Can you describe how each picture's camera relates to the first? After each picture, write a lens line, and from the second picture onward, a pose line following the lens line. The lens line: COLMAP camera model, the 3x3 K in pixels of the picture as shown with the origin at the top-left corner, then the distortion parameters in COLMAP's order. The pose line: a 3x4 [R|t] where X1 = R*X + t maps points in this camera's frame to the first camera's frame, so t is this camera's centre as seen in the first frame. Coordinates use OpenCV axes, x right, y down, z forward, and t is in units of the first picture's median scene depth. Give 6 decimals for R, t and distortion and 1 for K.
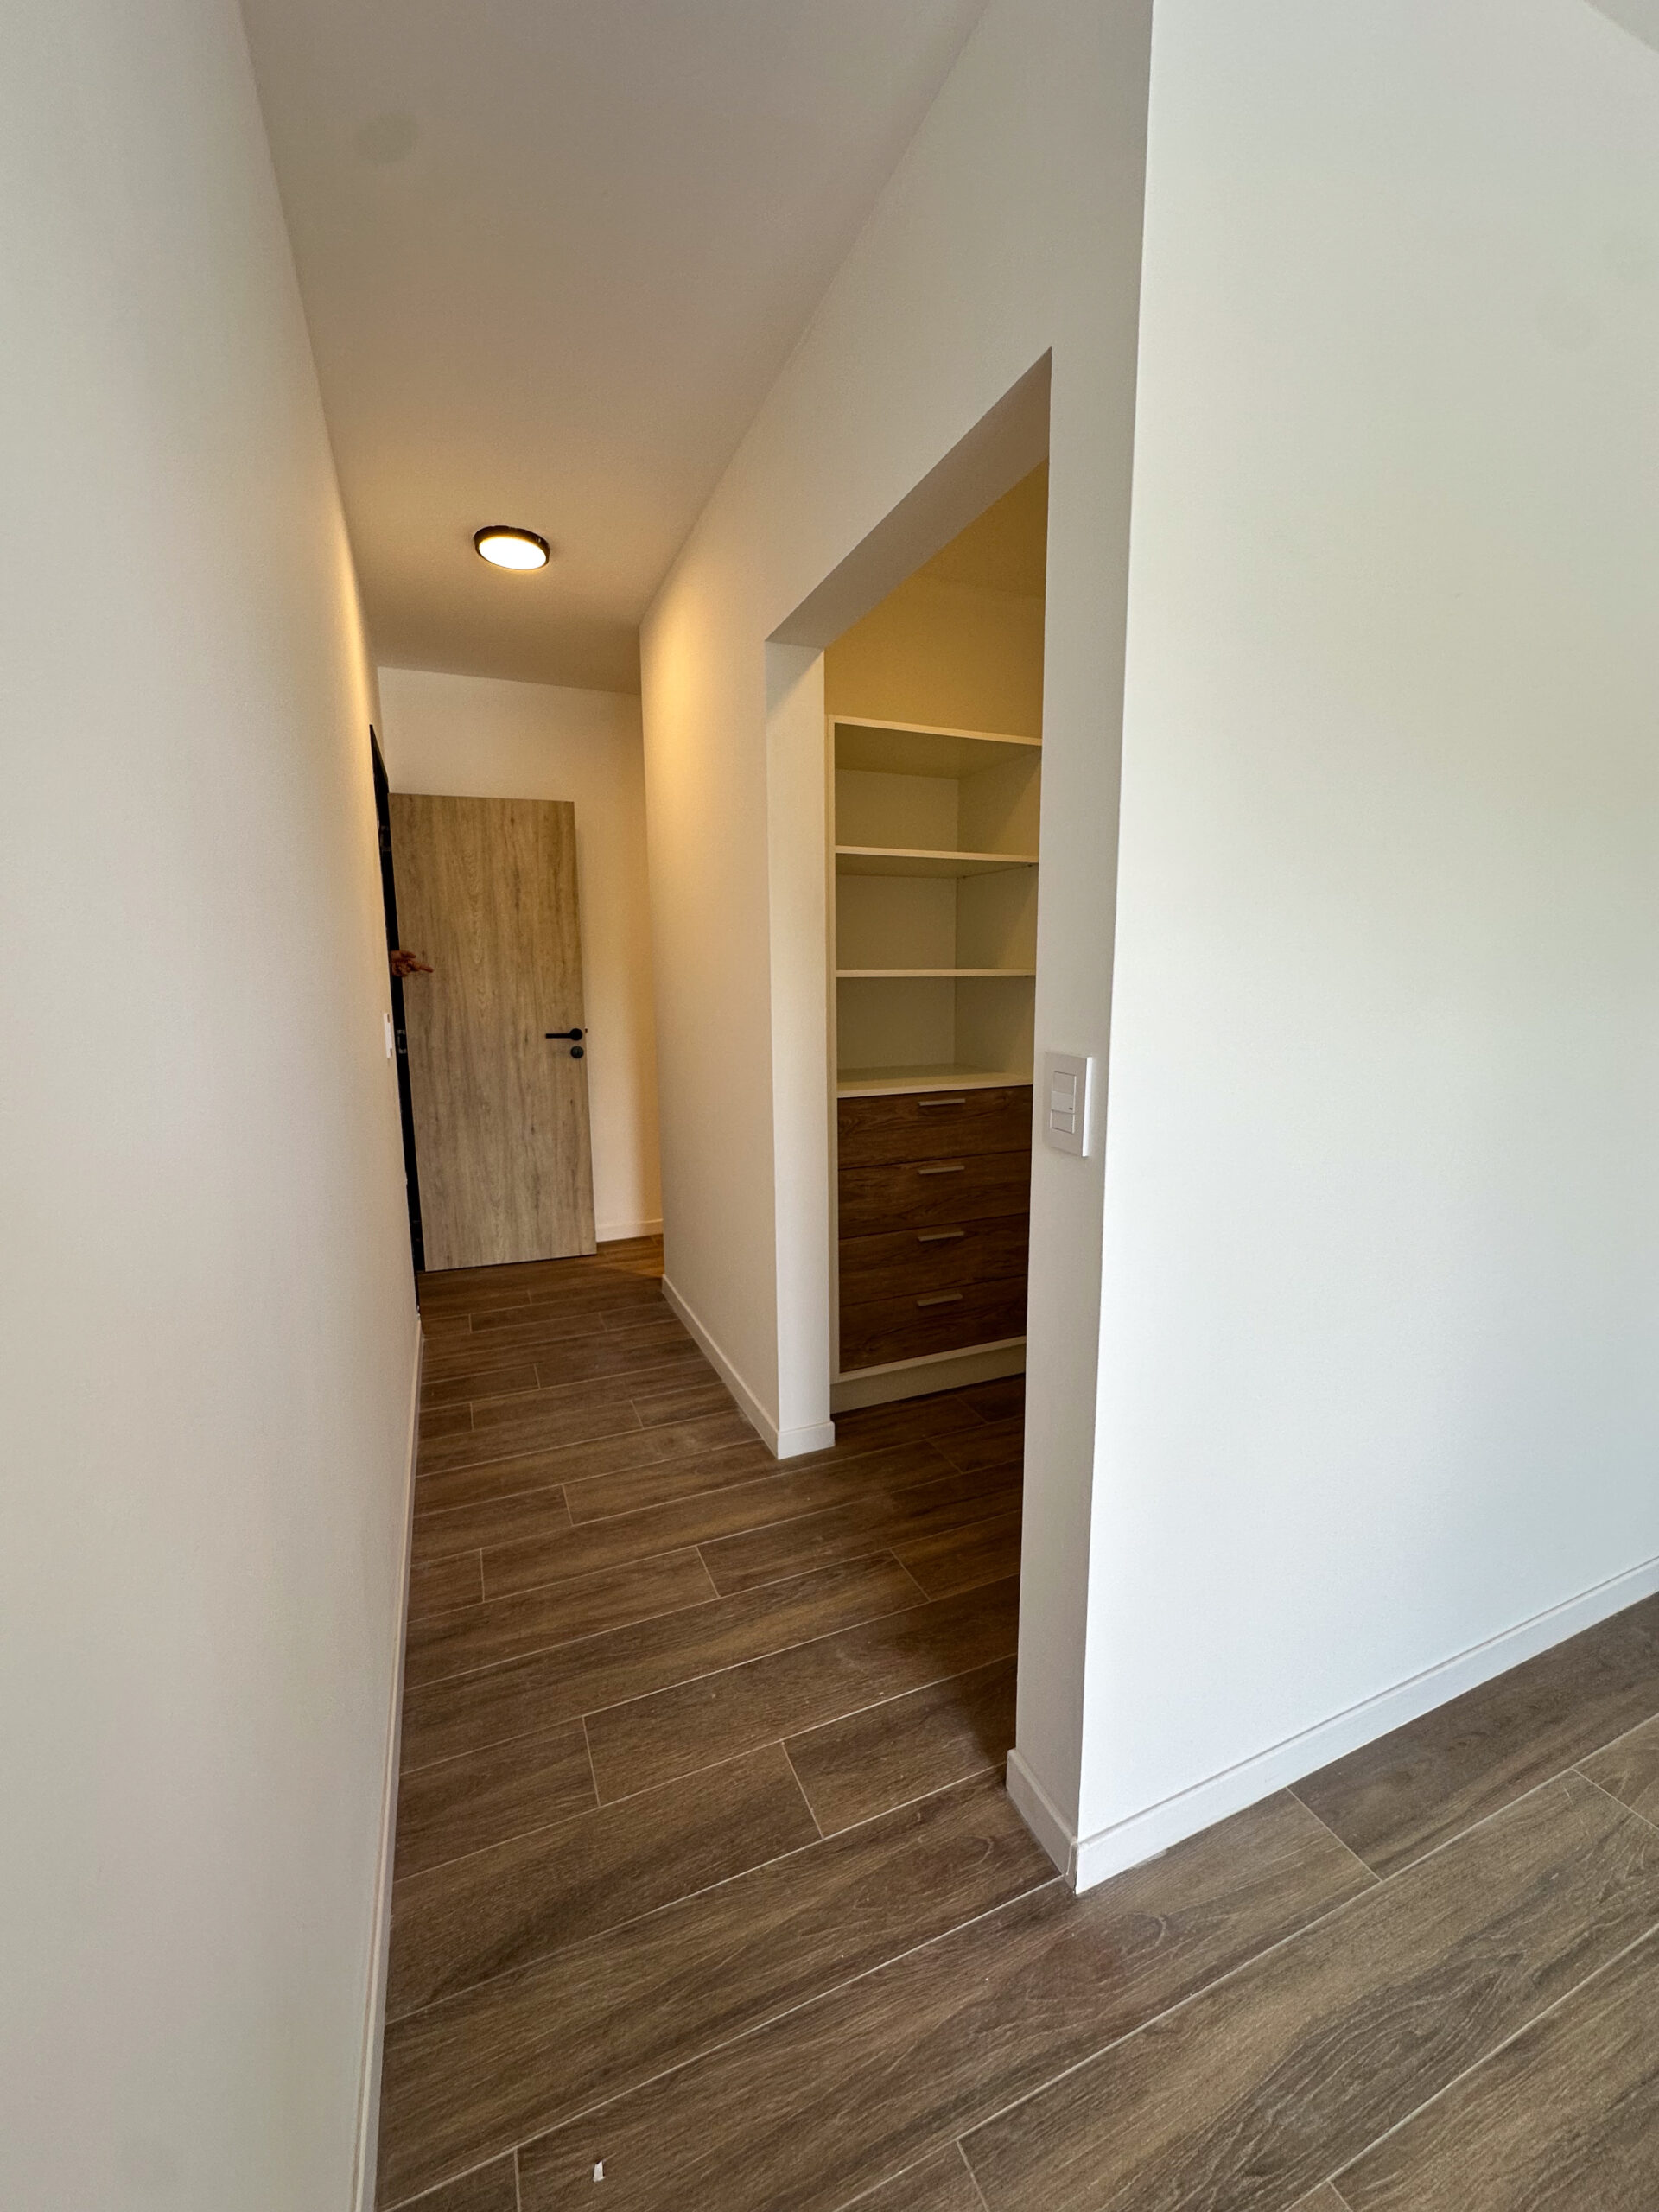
lens RADIAL K [[884.0, 0, 830.4], [0, 884.0, 1106.2], [0, 0, 1]] dist [-0.005226, 0.002198]
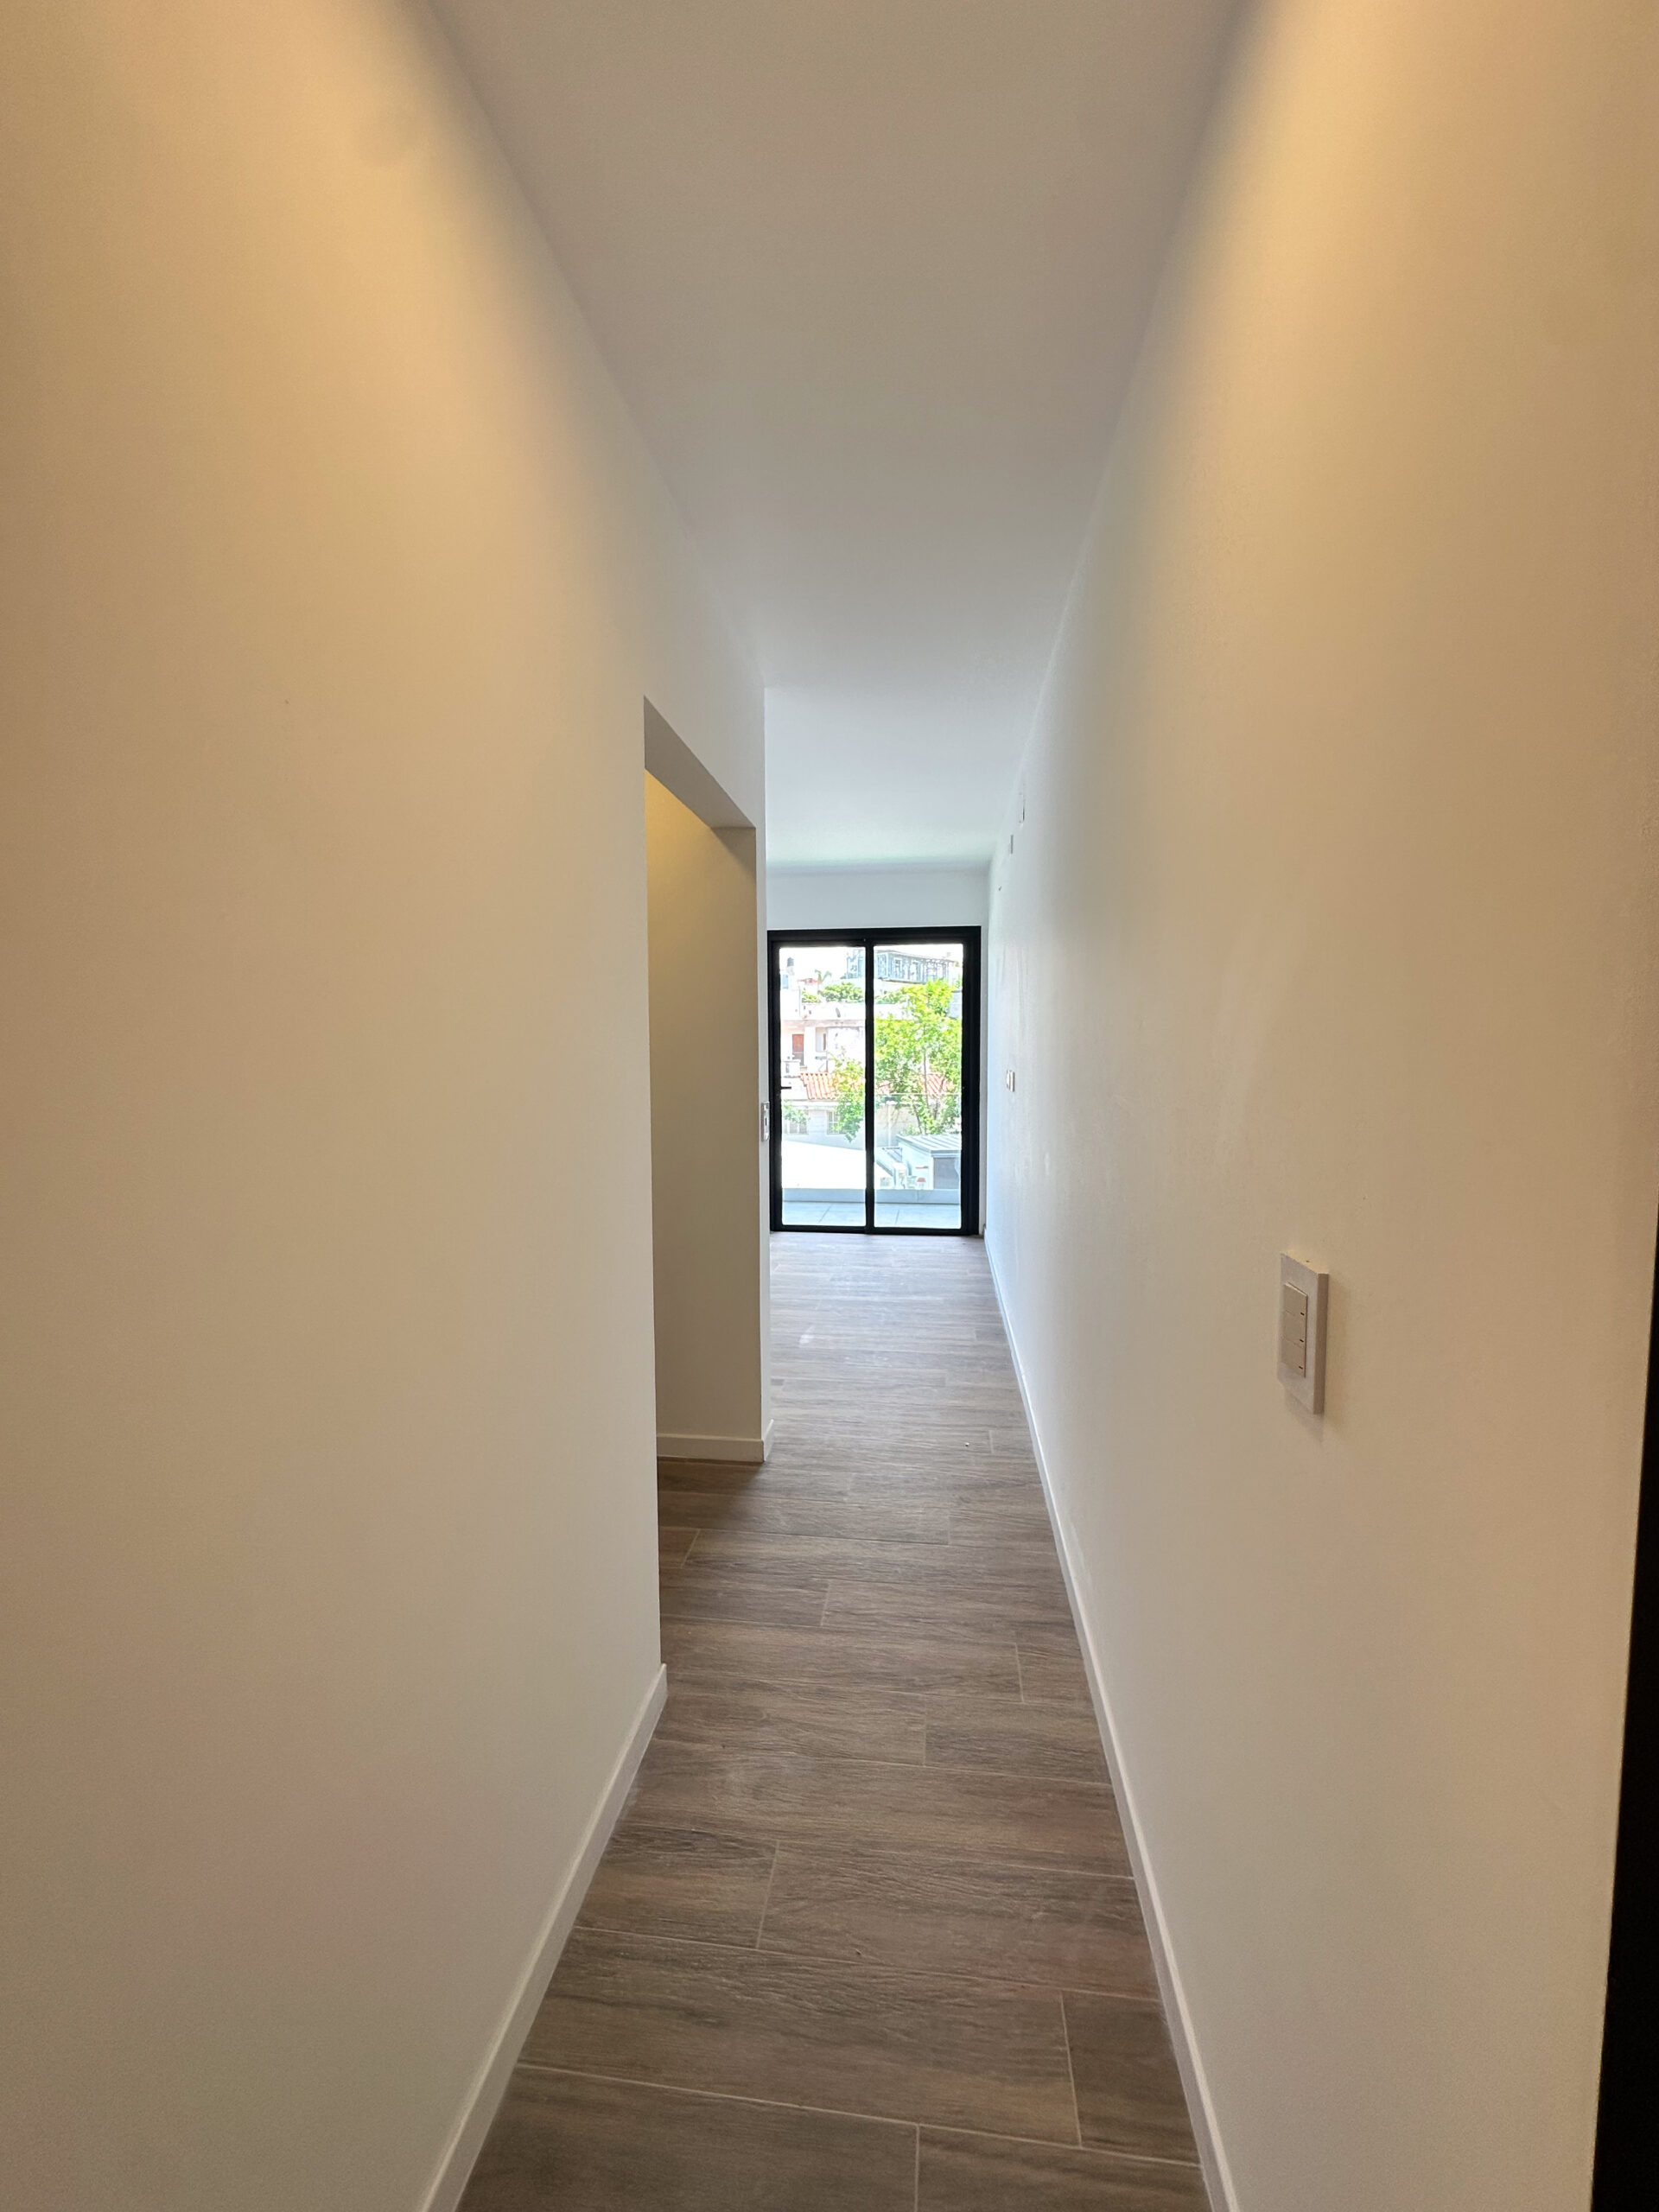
lens RADIAL K [[884.0, 0, 830.4], [0, 884.0, 1106.2], [0, 0, 1]] dist [-0.005226, 0.002198]
pose [[-0.861655, -0.031447, 0.506519, -0.680011], [0.080705, 0.976886, 0.197939, -0.310528], [-0.501036, 0.211433, -0.839201, 1.767850]]
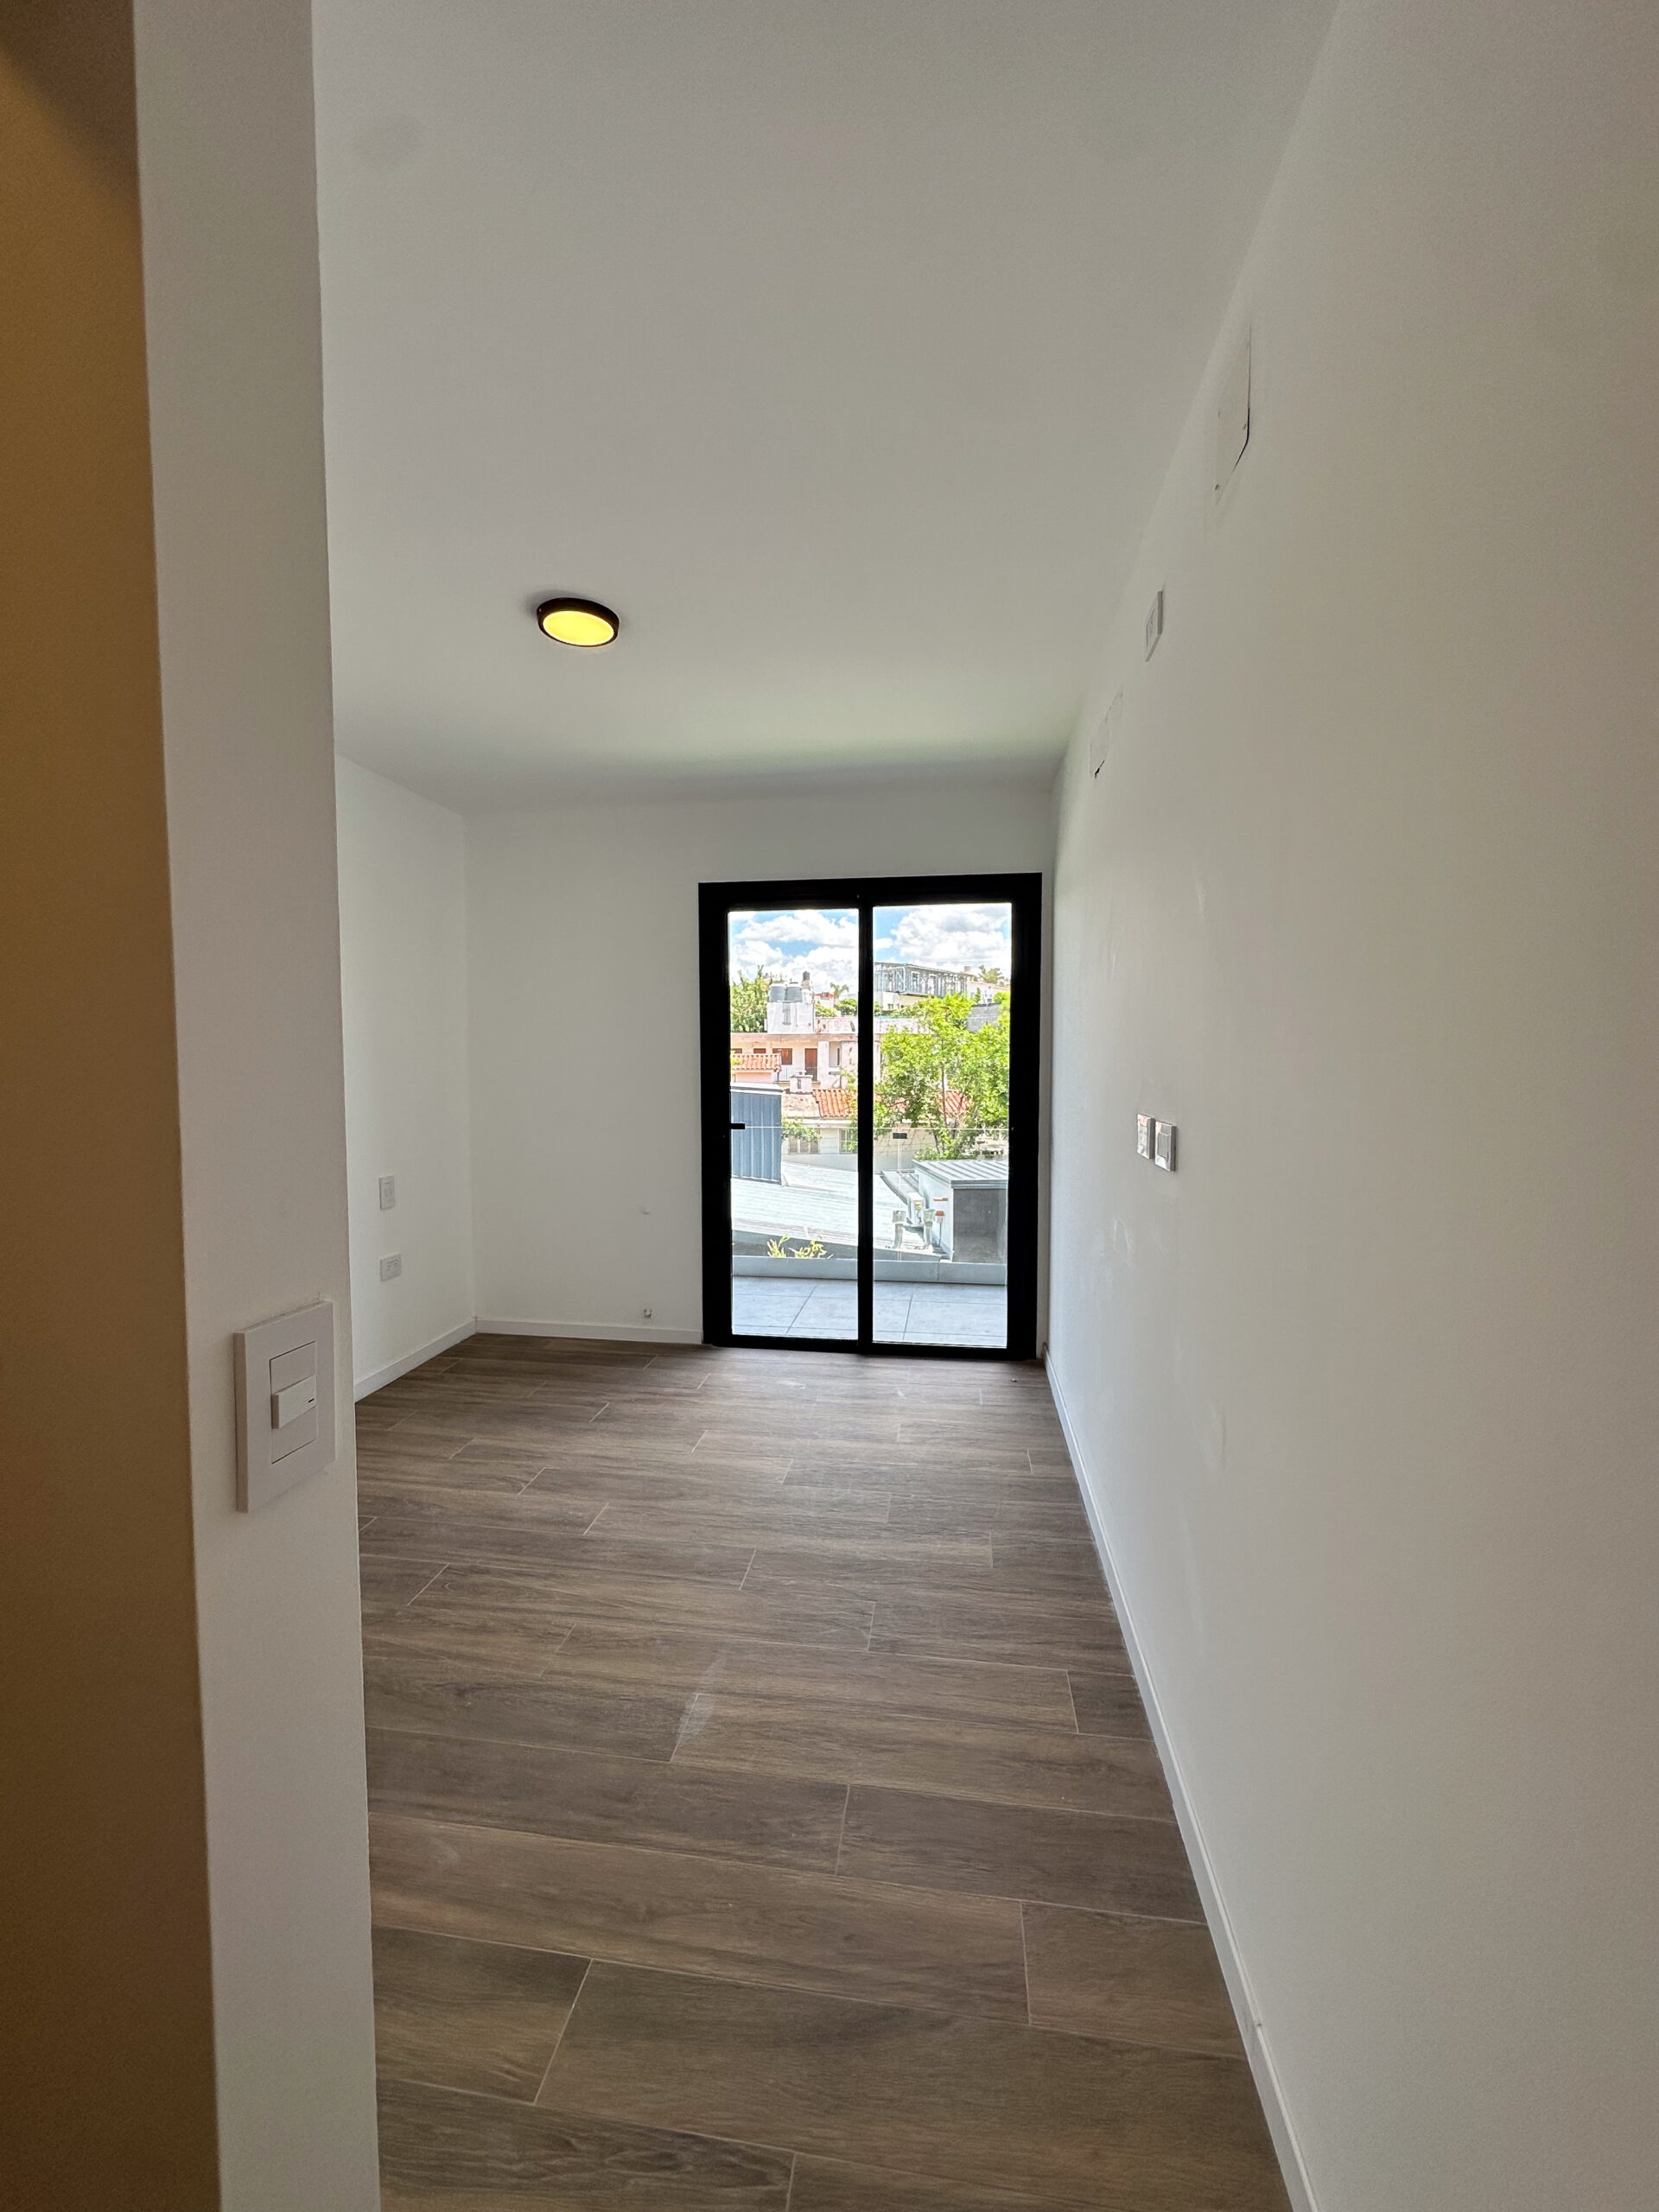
lens RADIAL K [[884.0, 0, 830.4], [0, 884.0, 1106.2], [0, 0, 1]] dist [-0.005226, 0.002198]
pose [[-0.851697, -0.025895, 0.523395, -0.187807], [0.080783, 0.980352, 0.179957, -0.156933], [-0.517771, 0.195550, -0.832871, 0.740377]]
